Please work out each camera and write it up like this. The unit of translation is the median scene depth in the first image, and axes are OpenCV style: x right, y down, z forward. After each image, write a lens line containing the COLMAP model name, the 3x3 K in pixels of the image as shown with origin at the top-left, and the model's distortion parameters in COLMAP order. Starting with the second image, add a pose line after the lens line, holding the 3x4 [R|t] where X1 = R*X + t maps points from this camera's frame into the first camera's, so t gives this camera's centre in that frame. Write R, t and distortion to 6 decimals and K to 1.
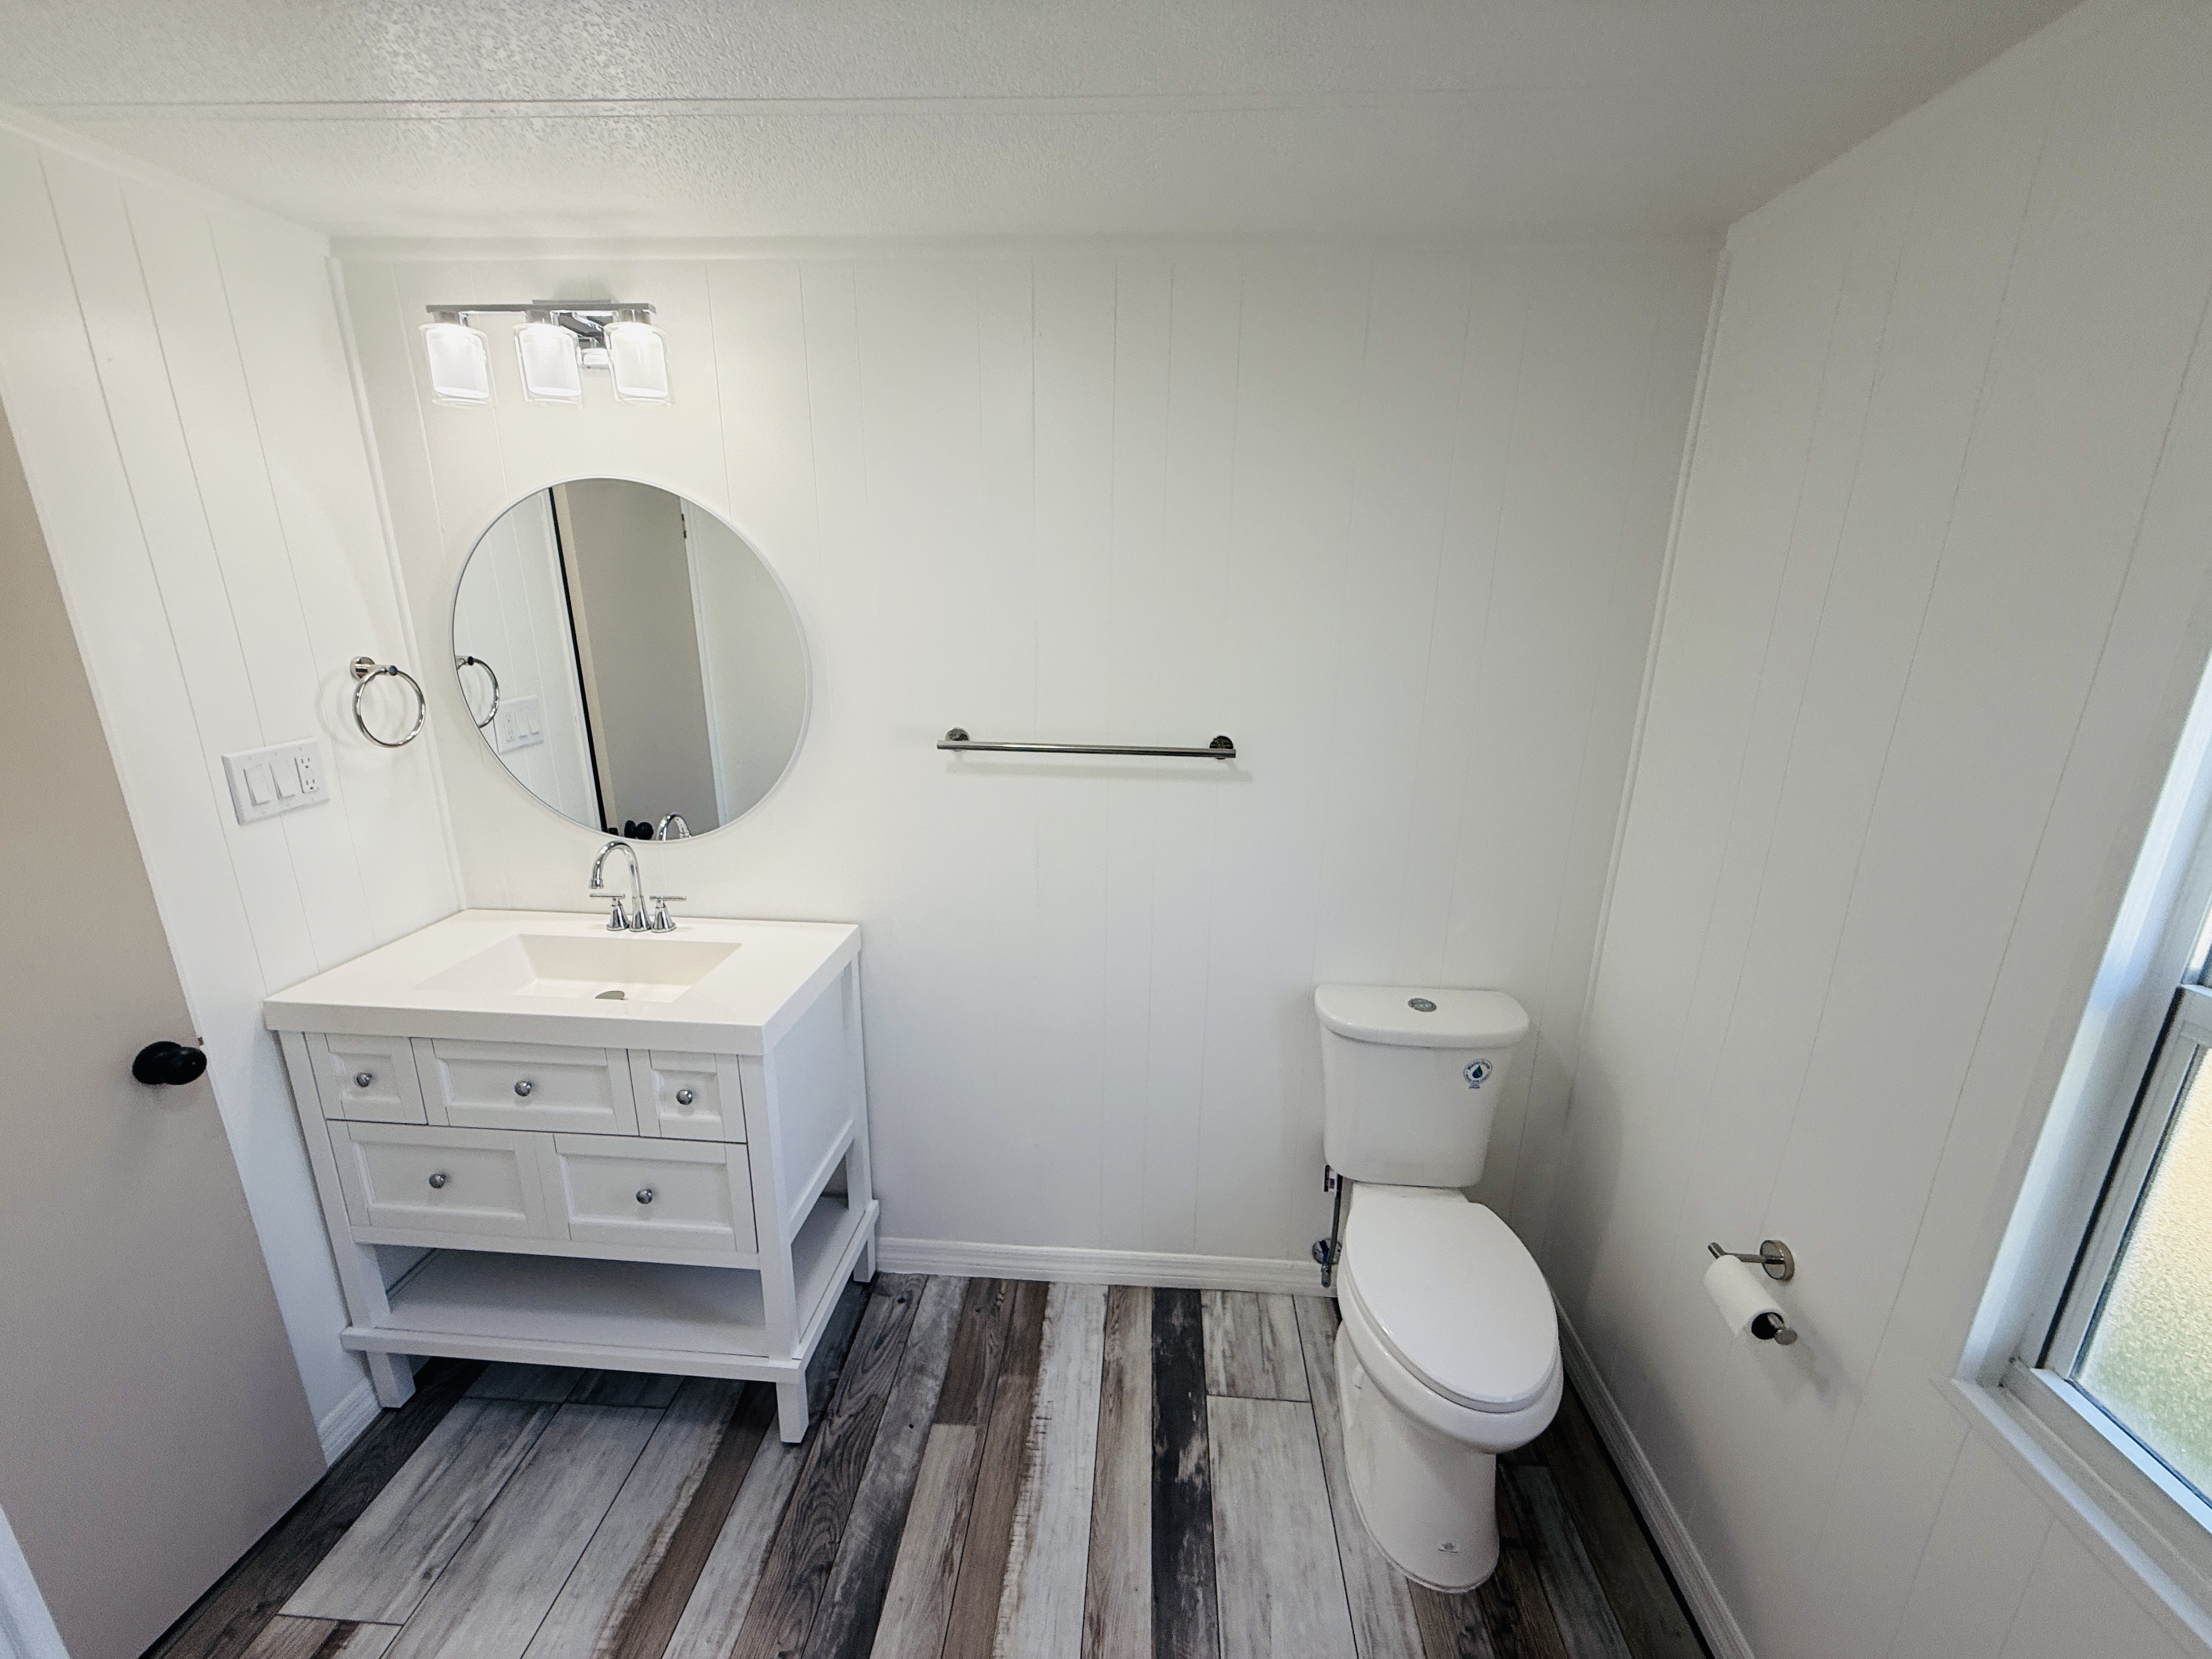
lens RADIAL K [[883.9, 0, 1100.6], [0, 883.9, 829.2], [0, 0, 1]] dist [0.003178, -0.000160]
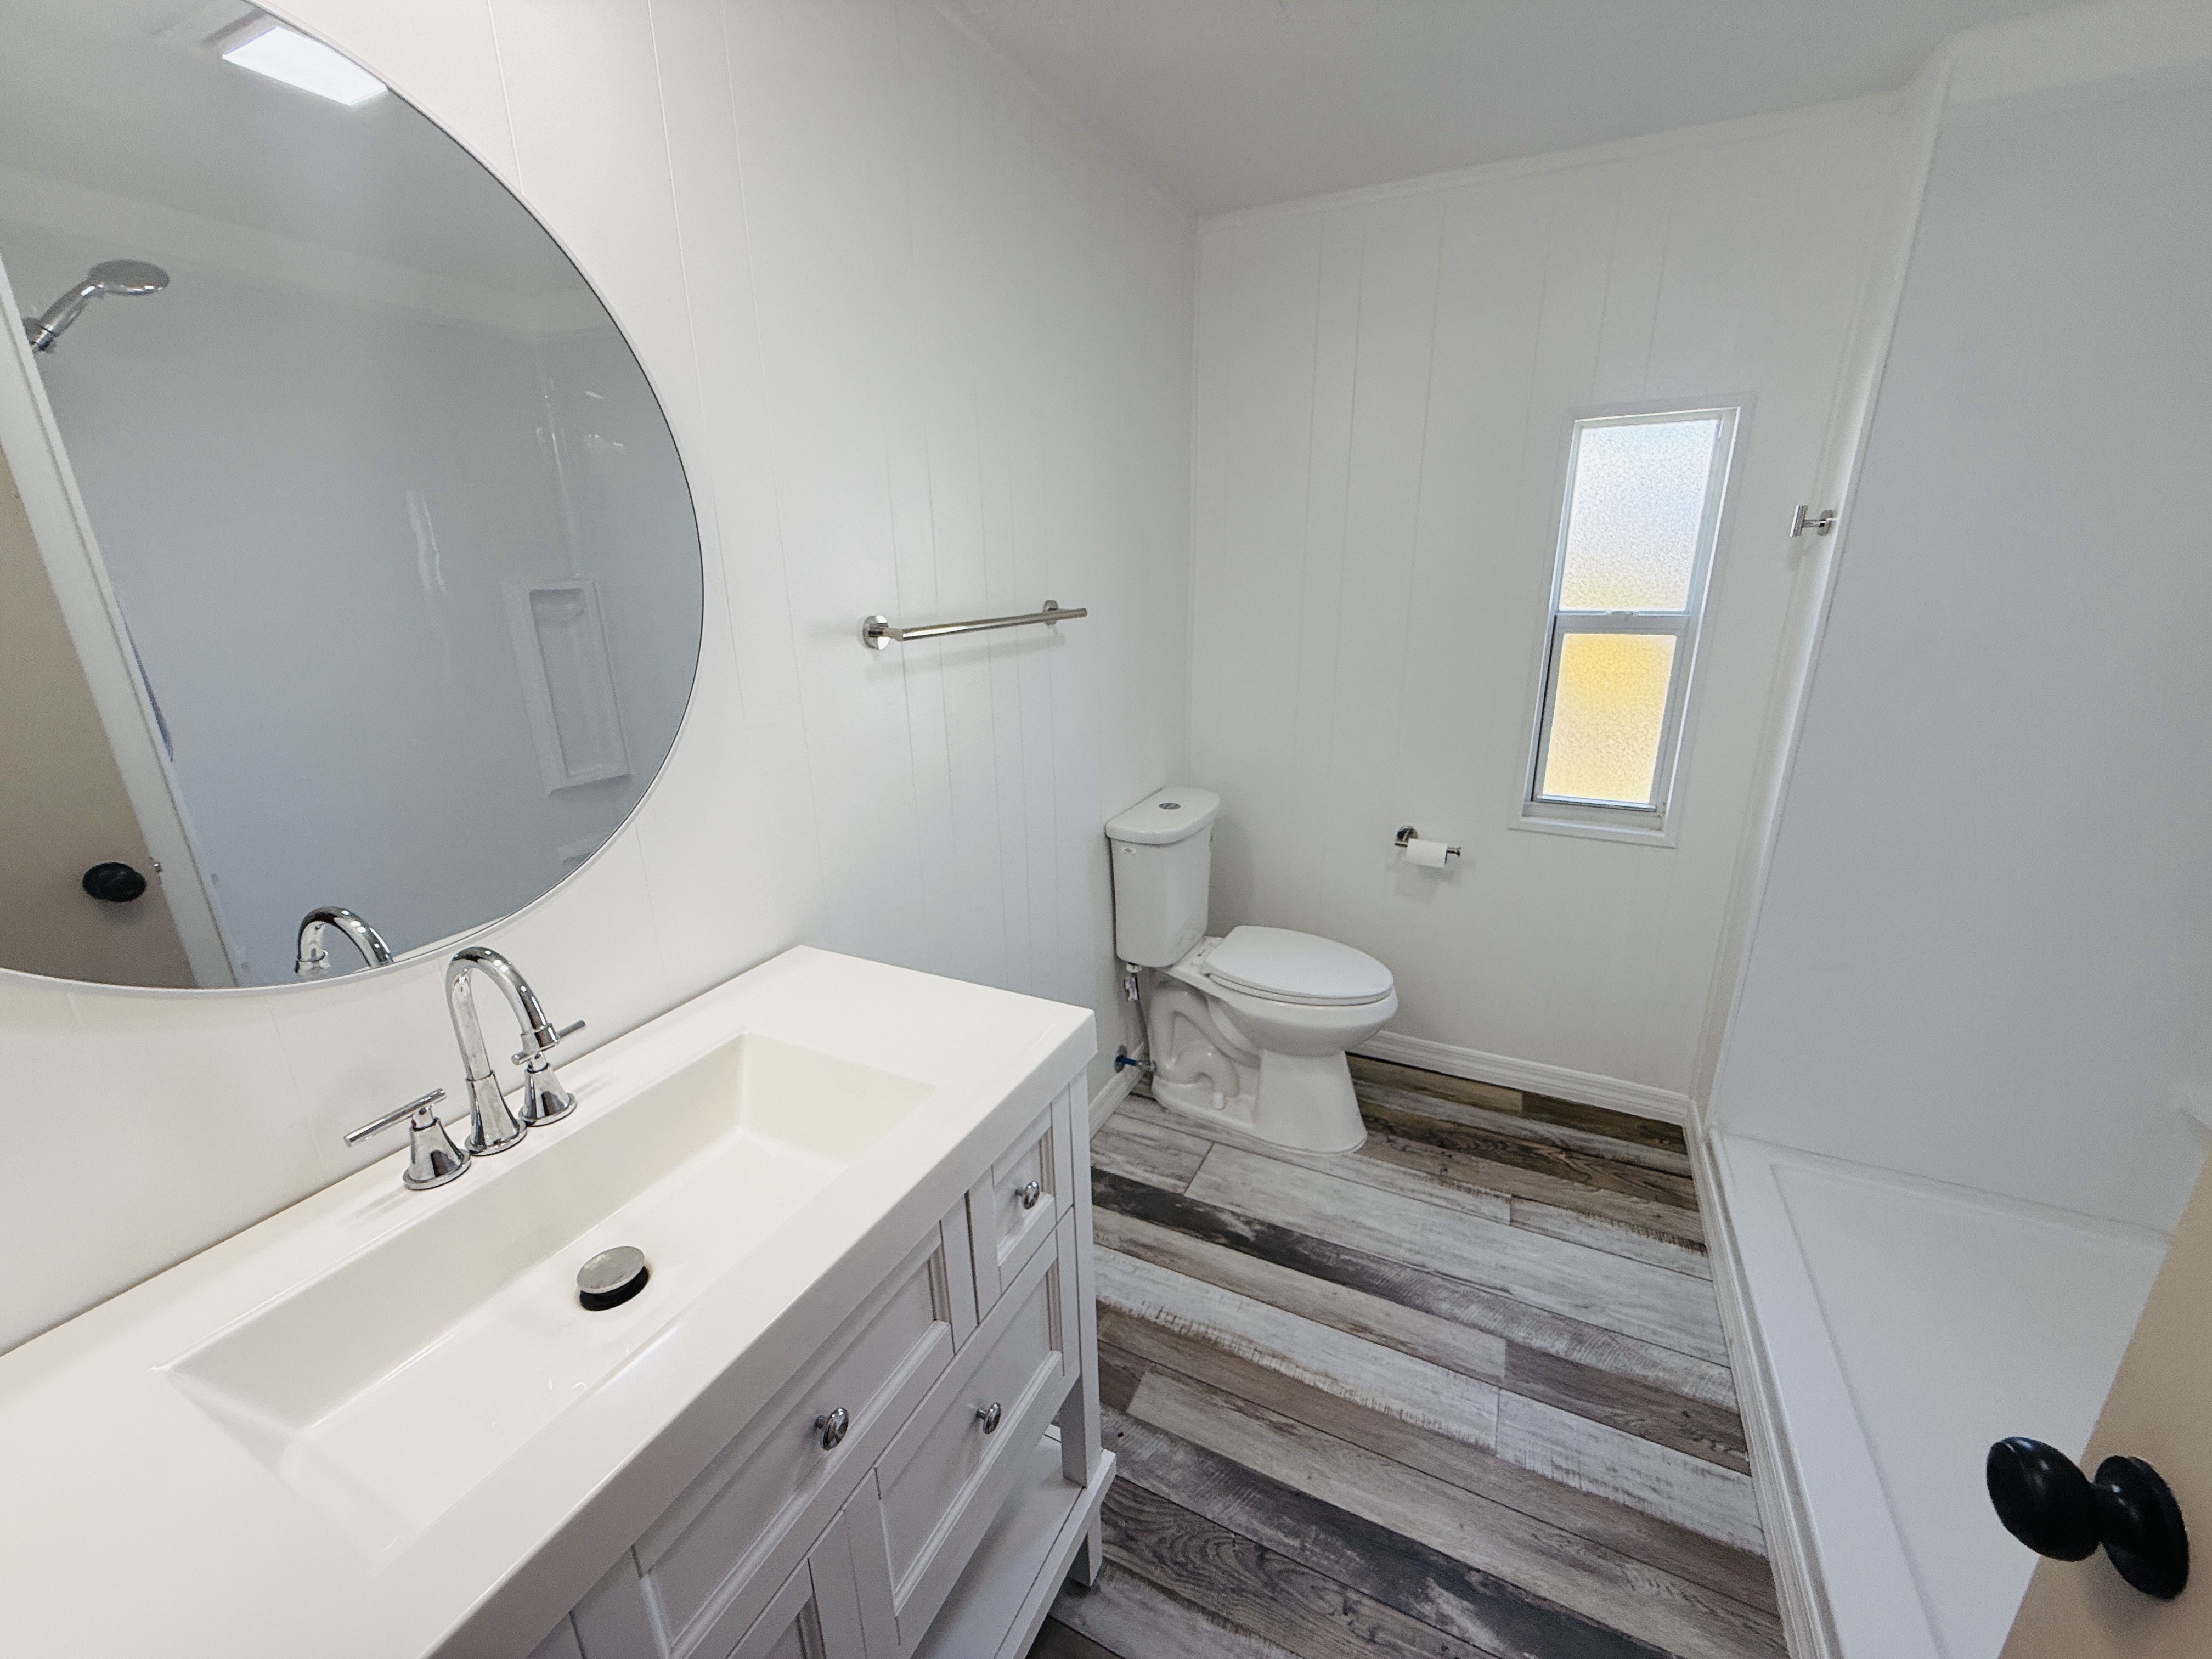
lens RADIAL K [[883.9, 0, 1102.5], [0, 883.9, 836.8], [0, 0, 1]] dist [0.003178, -0.000160]
pose [[0.381788, -0.299633, 0.874333, -0.841644], [0.273356, 0.940277, 0.202868, -0.042083], [-0.882901, 0.161551, 0.440893, 0.586671]]
